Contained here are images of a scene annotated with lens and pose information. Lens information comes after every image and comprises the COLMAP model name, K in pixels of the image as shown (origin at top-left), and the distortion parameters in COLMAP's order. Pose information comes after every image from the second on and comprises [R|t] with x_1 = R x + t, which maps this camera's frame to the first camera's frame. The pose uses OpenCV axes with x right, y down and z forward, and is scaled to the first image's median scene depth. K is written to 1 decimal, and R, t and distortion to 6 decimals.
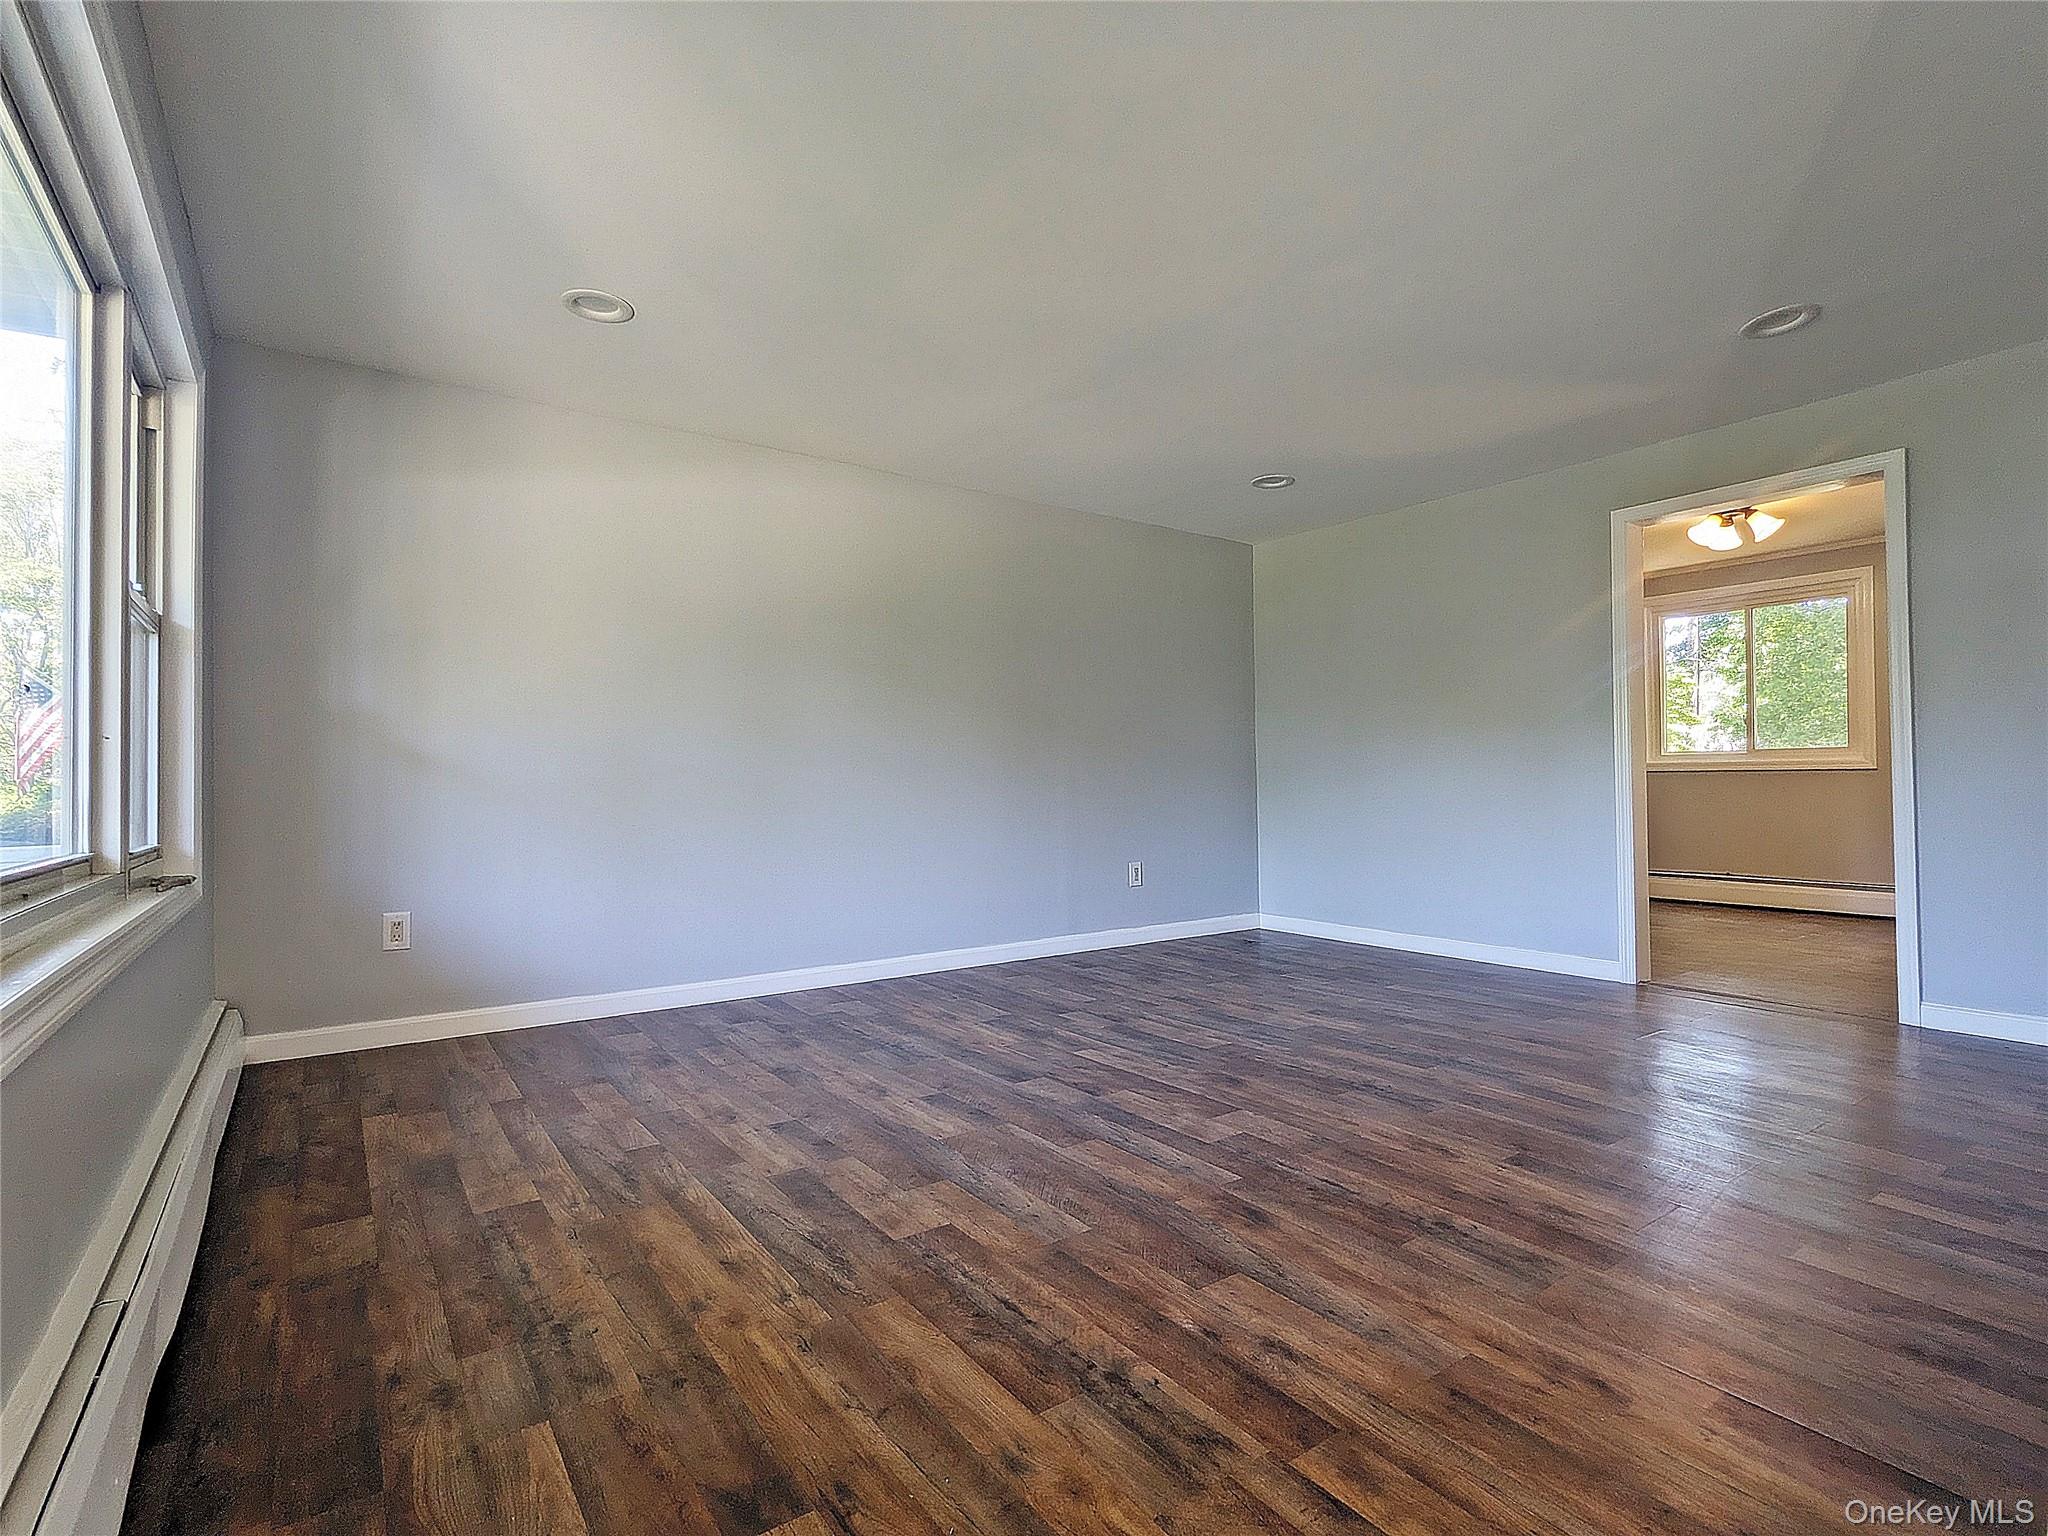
lens RADIAL K [[982.6, 0, 1023.6], [0, 982.6, 773.3], [0, 0, 1]] dist [0.006334, 0.000212]
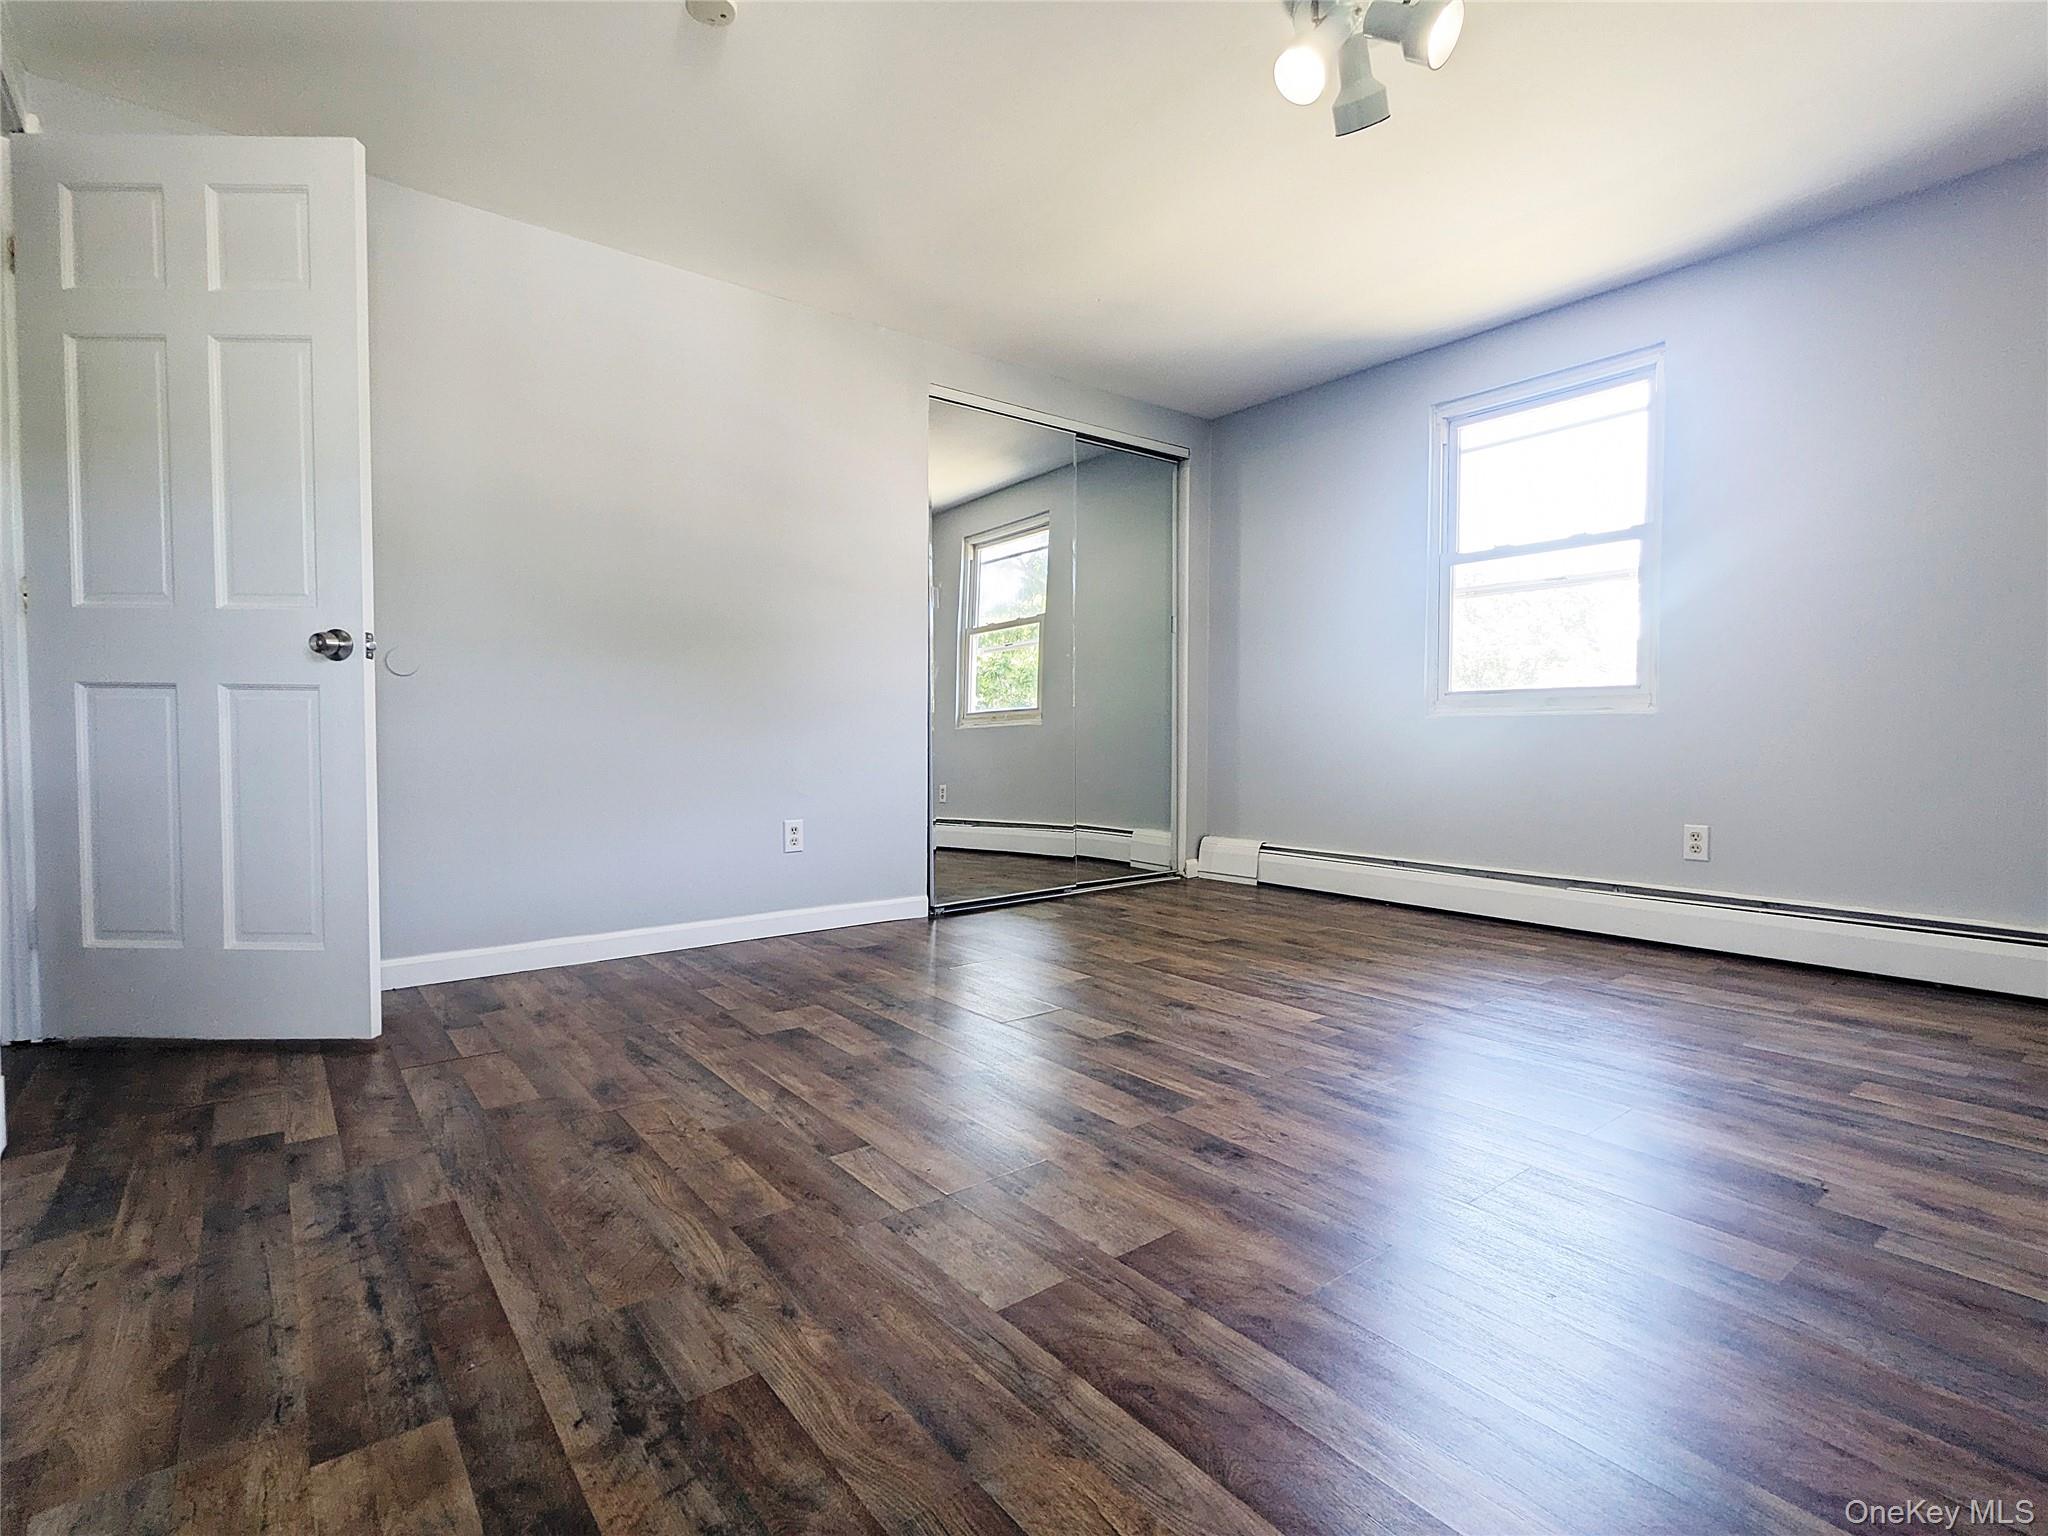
lens RADIAL K [[982.6, 0, 1030.5], [0, 982.6, 762.1], [0, 0, 1]] dist [0.006334, 0.000212]
pose [[-0.999179, -0.005179, -0.040190, -0.625616], [-0.005205, 0.999986, 0.000556, 0.117359], [0.040186, 0.000764, -0.999192, 2.212608]]
